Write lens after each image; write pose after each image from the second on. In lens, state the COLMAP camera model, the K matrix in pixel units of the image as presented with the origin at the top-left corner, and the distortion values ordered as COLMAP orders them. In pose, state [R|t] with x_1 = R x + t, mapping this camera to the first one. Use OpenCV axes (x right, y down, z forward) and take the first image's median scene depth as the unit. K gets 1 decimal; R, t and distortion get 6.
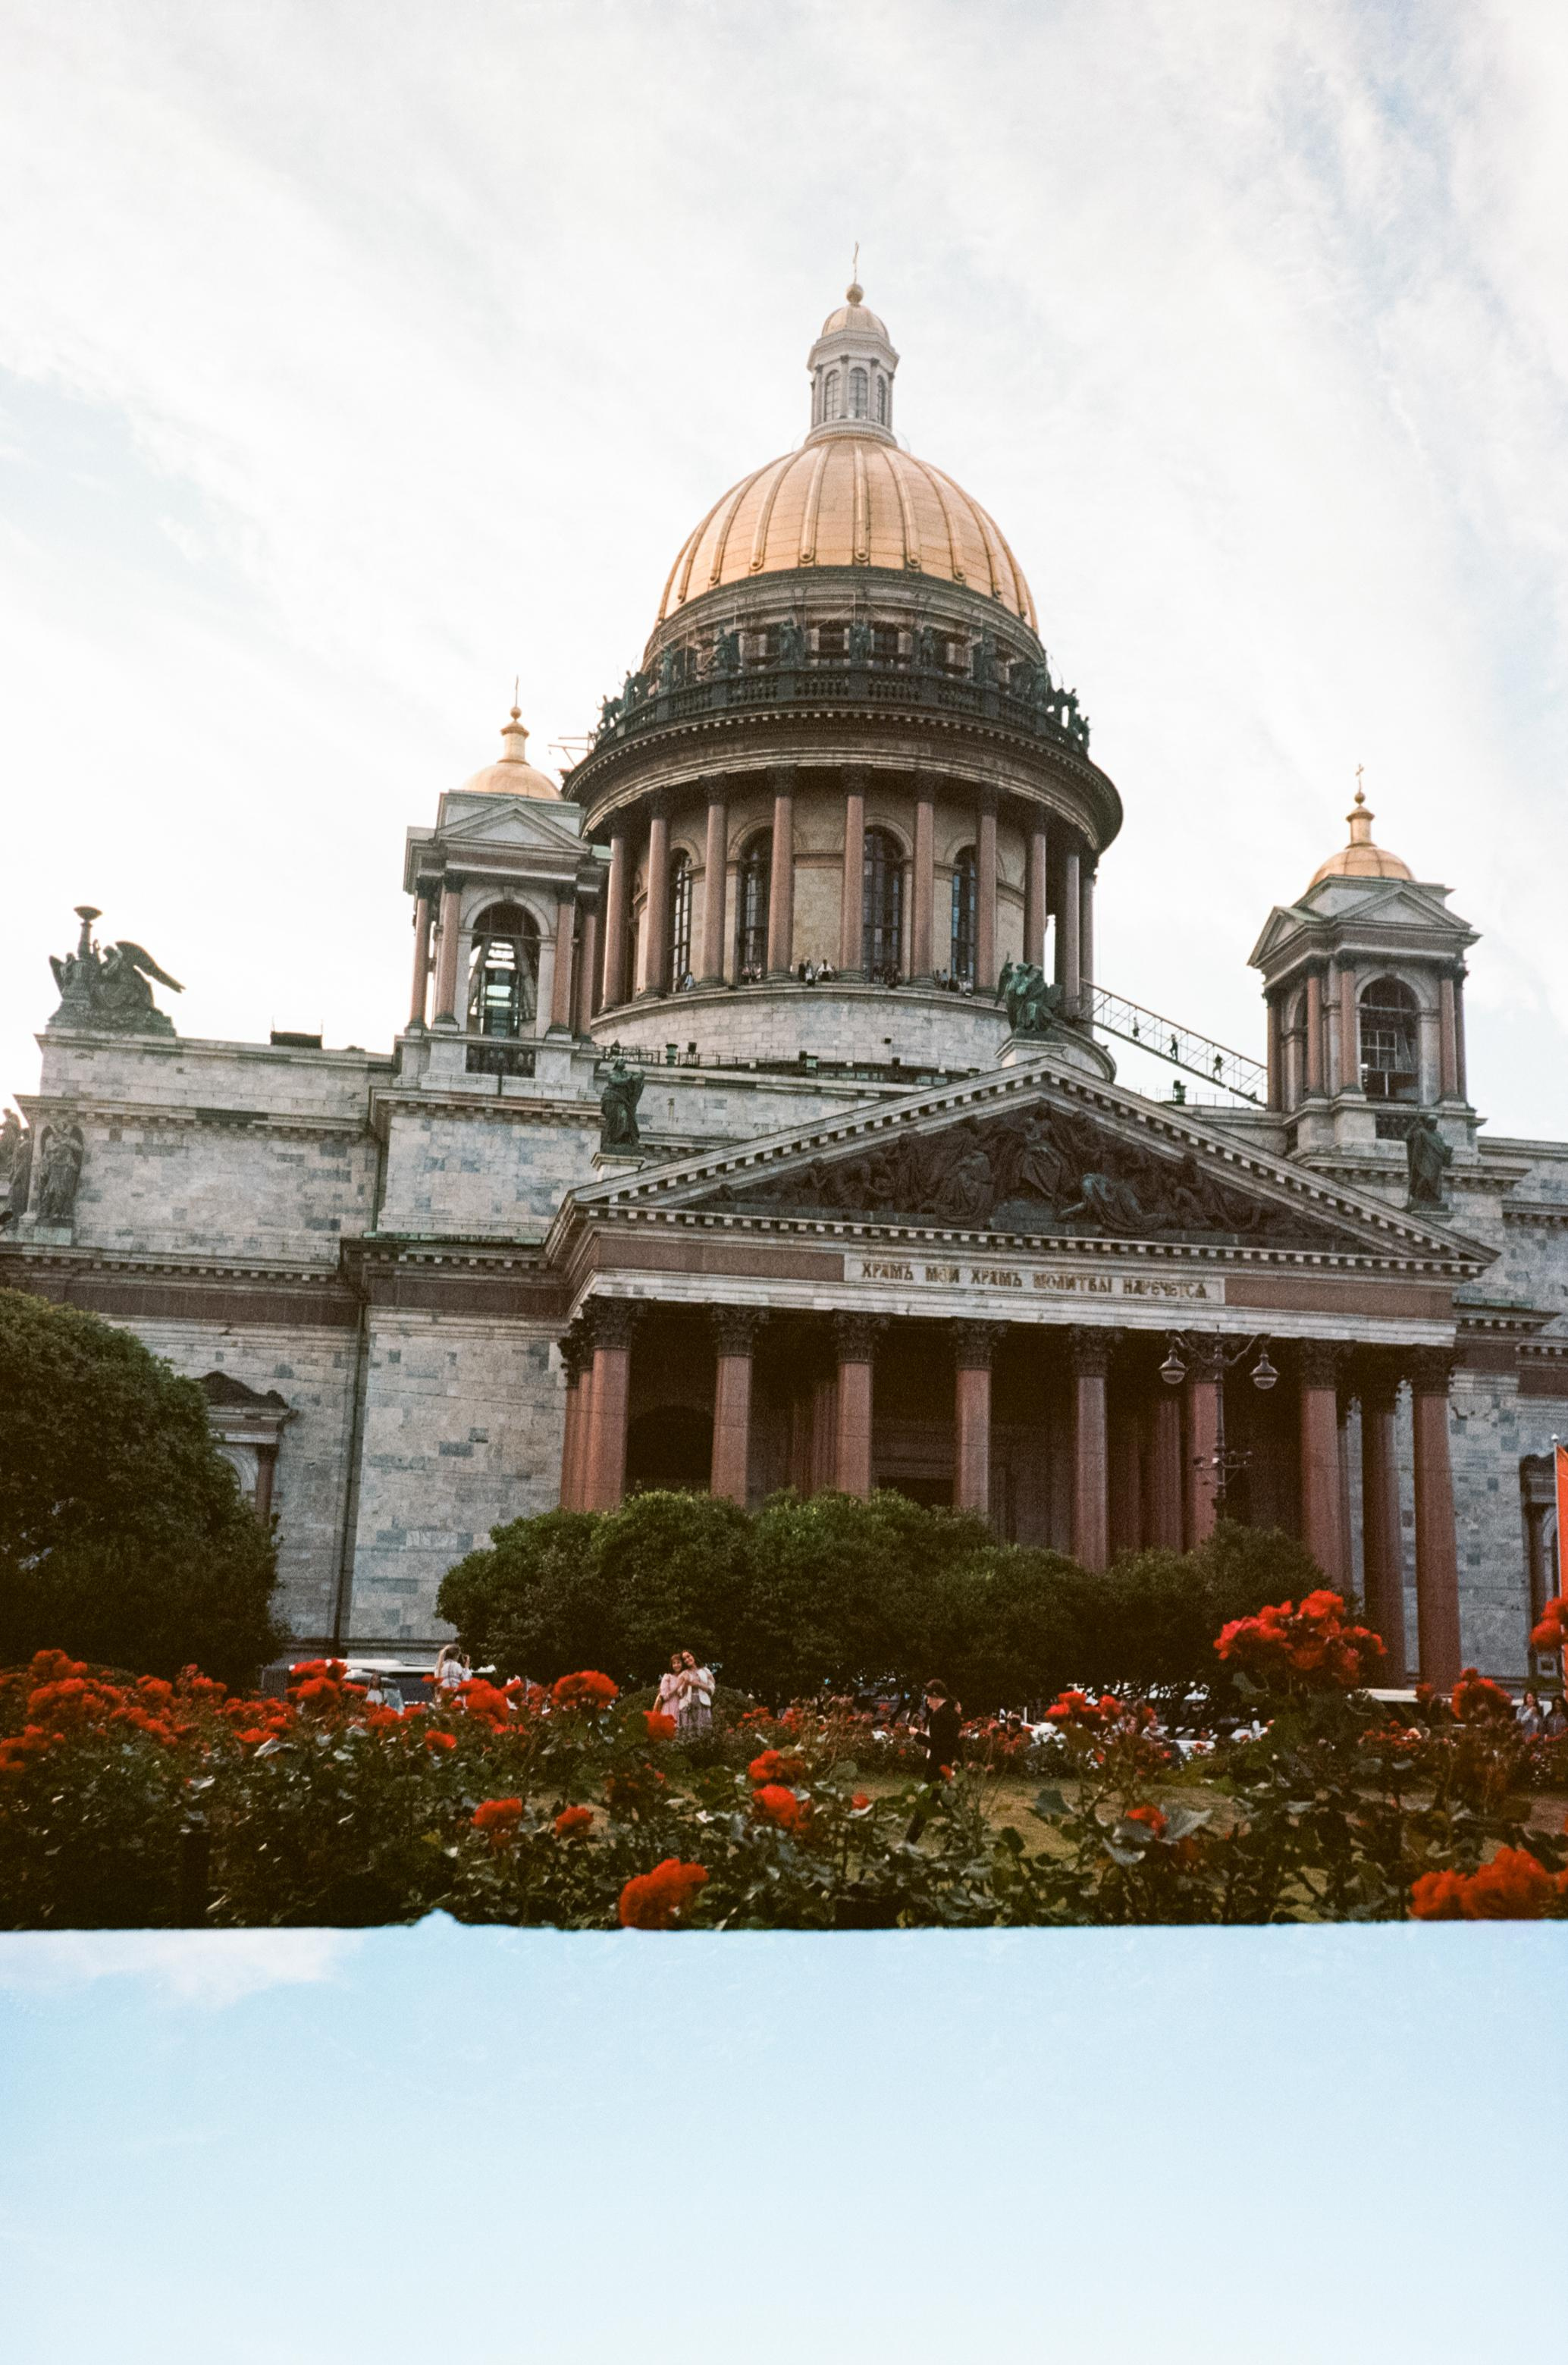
lens RADIAL K [[2298.8, 0, 774.0], [0, 2298.8, 1213.4], [0, 0, 1]] dist [0.160065, -0.010851]
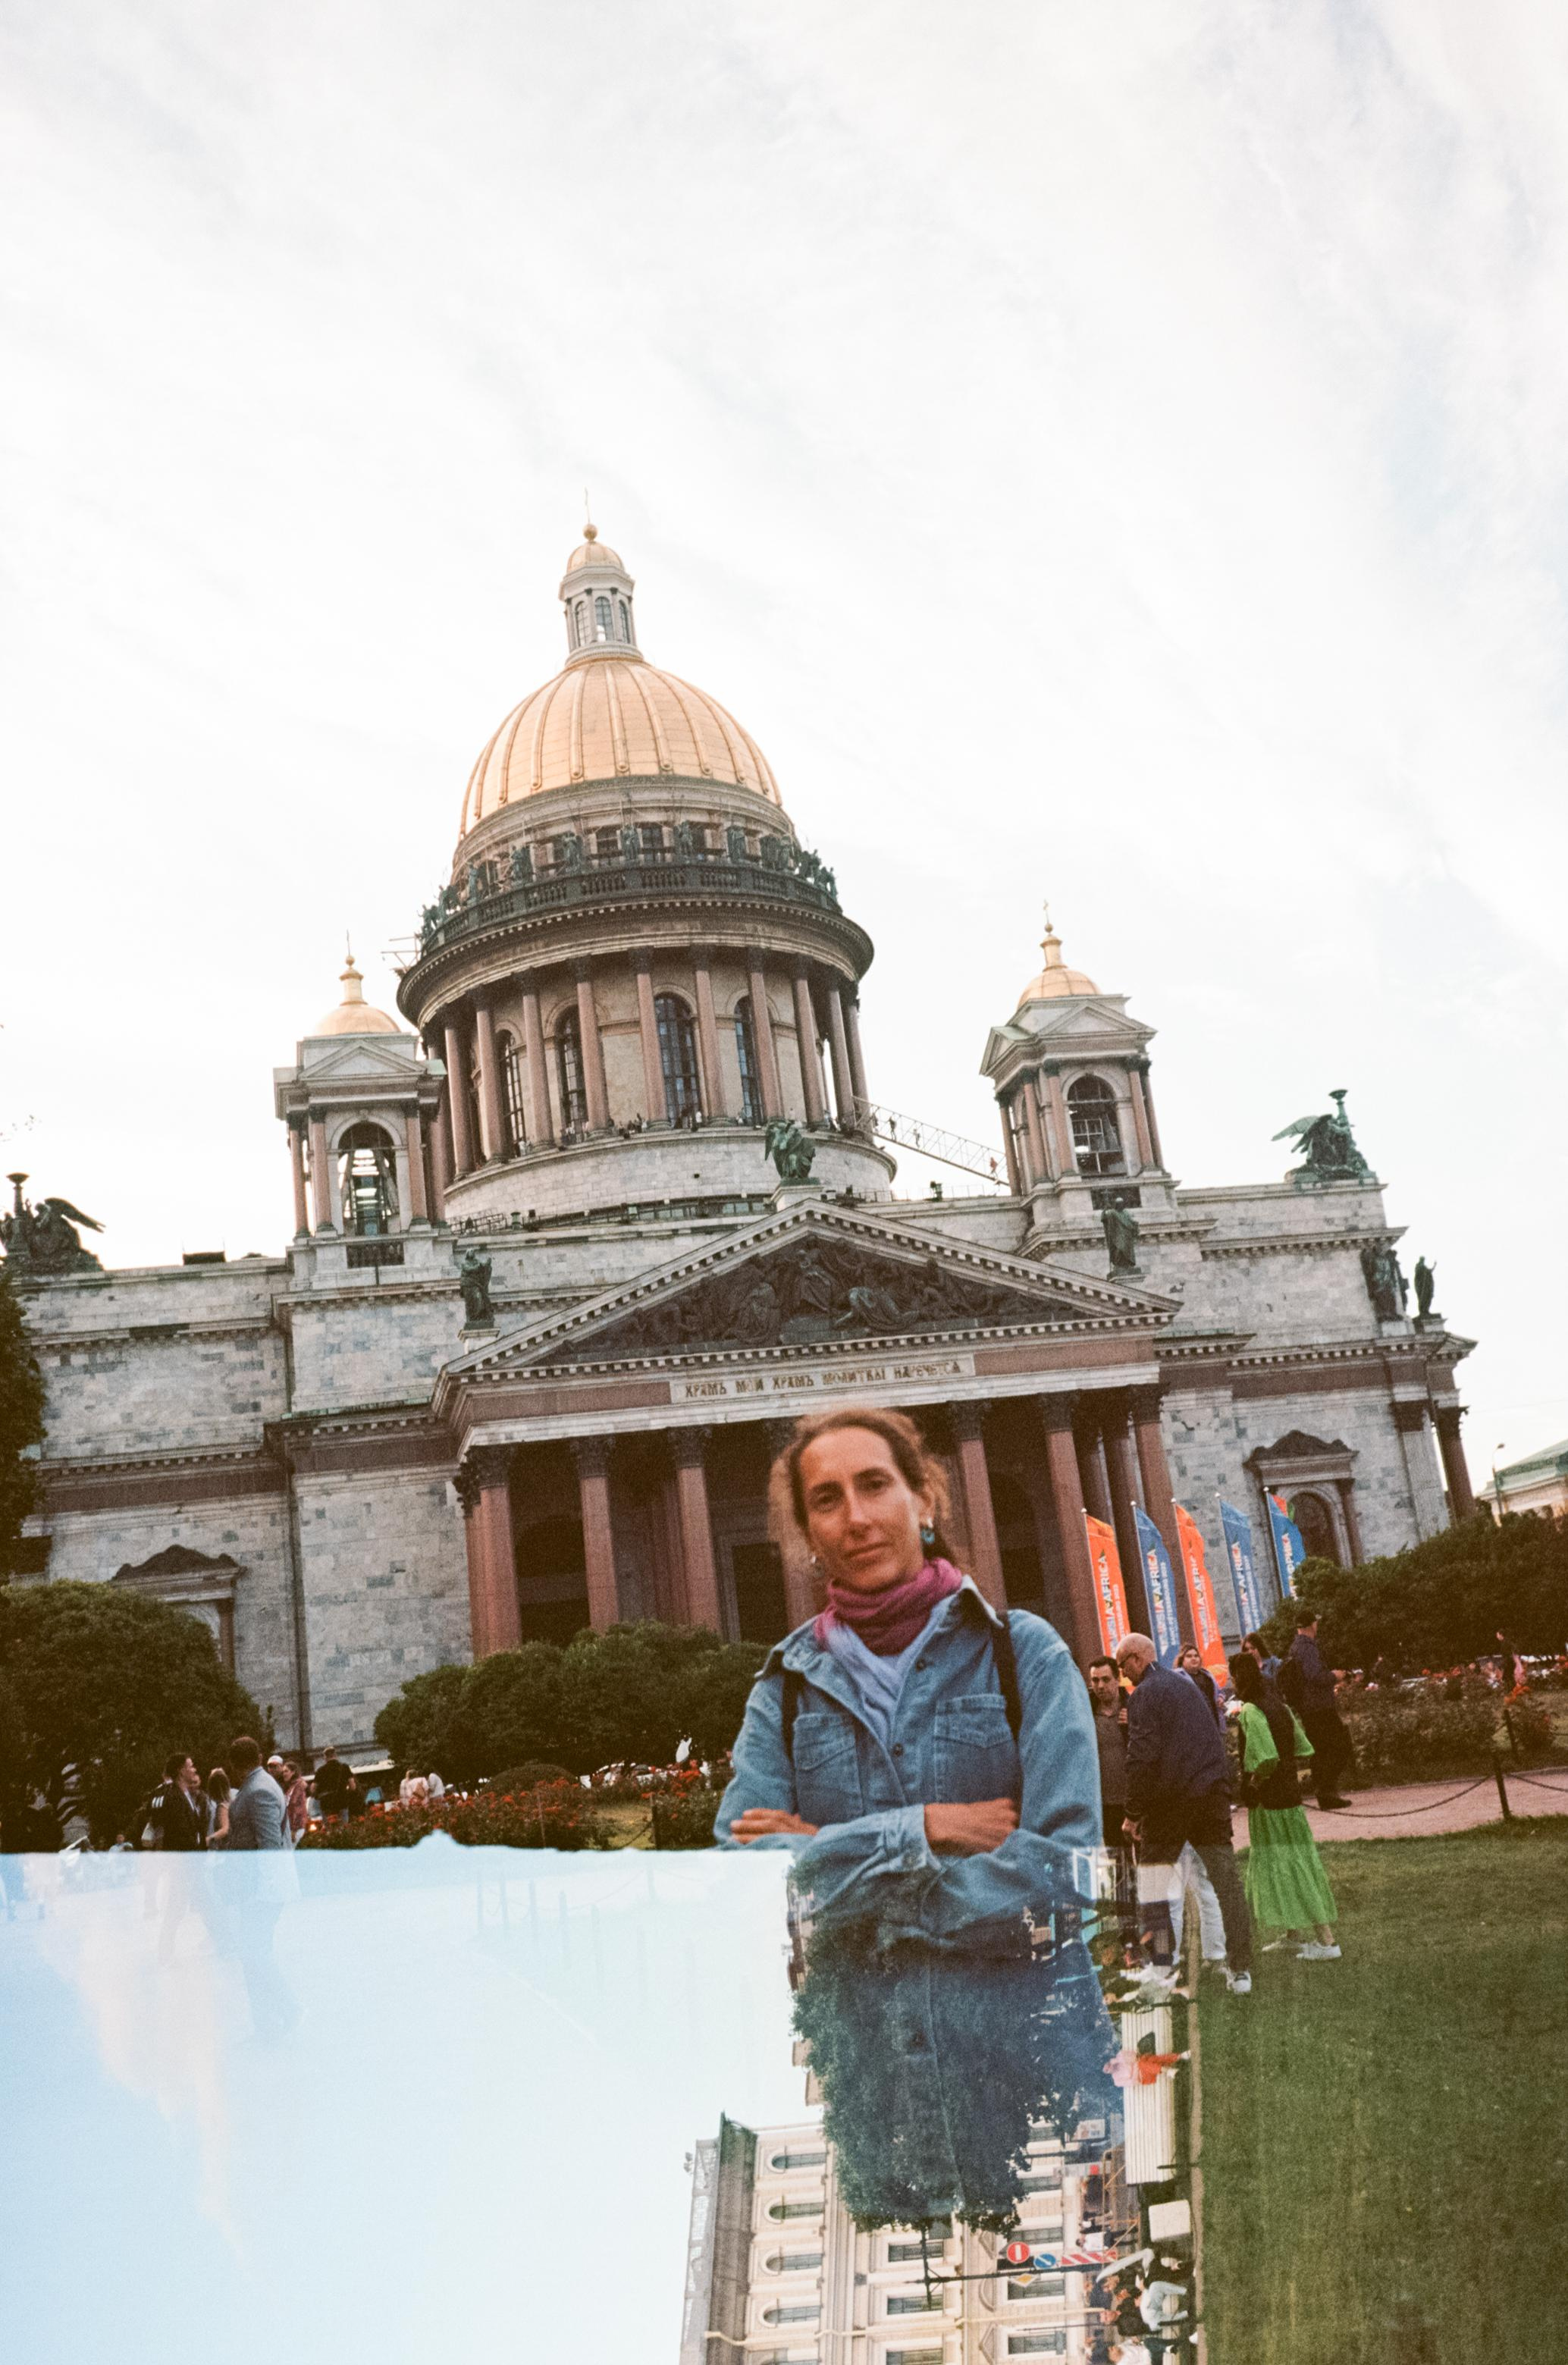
lens RADIAL K [[2454.4, 0, 778.0], [0, 2454.4, 1113.6], [0, 0, 1]] dist [0.150937, -0.006856]
pose [[0.989387, -0.140156, 0.038335, 0.051782], [0.141357, 0.989485, -0.030632, -0.068418], [-0.033638, 0.035726, 0.998795, -0.306944]]
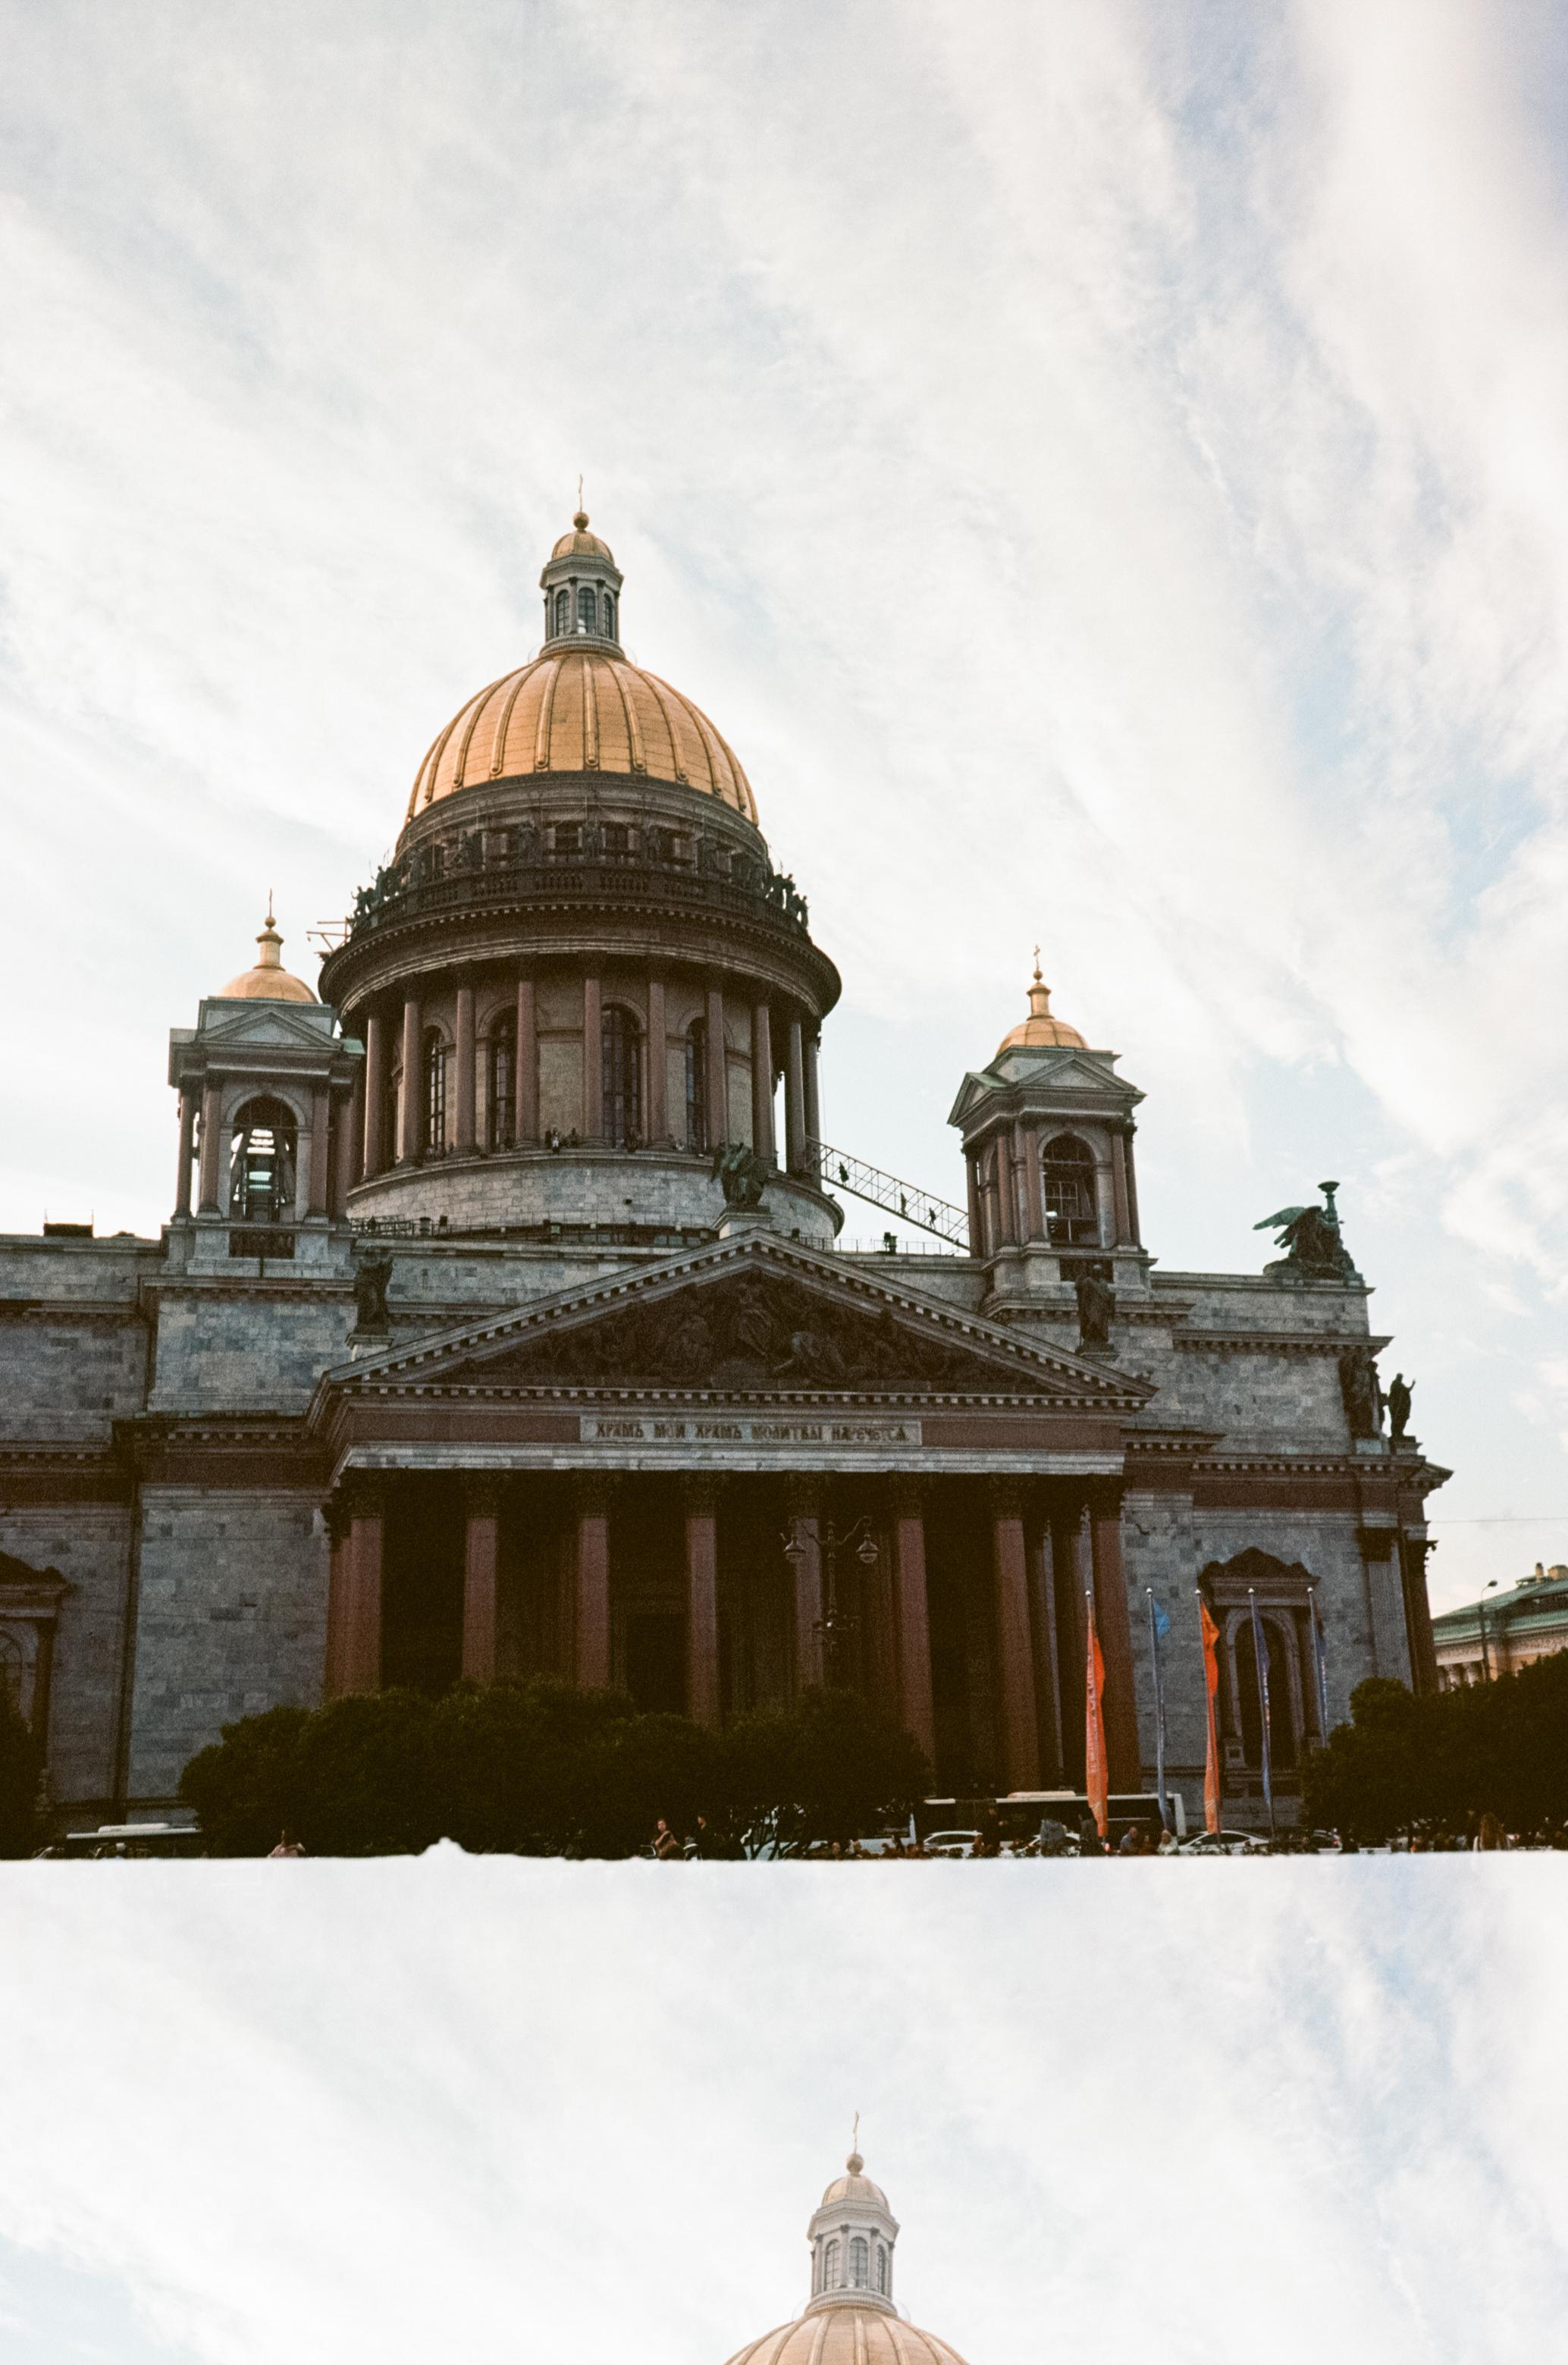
lens RADIAL K [[2362.4, 0, 767.1], [0, 2362.4, 1111.5], [0, 0, 1]] dist [0.182938, -0.425379]
pose [[0.996343, -0.034718, 0.078070, 0.032288], [0.040624, 0.996327, -0.075380, -0.034276], [-0.075167, 0.078276, 0.994094, -0.135235]]
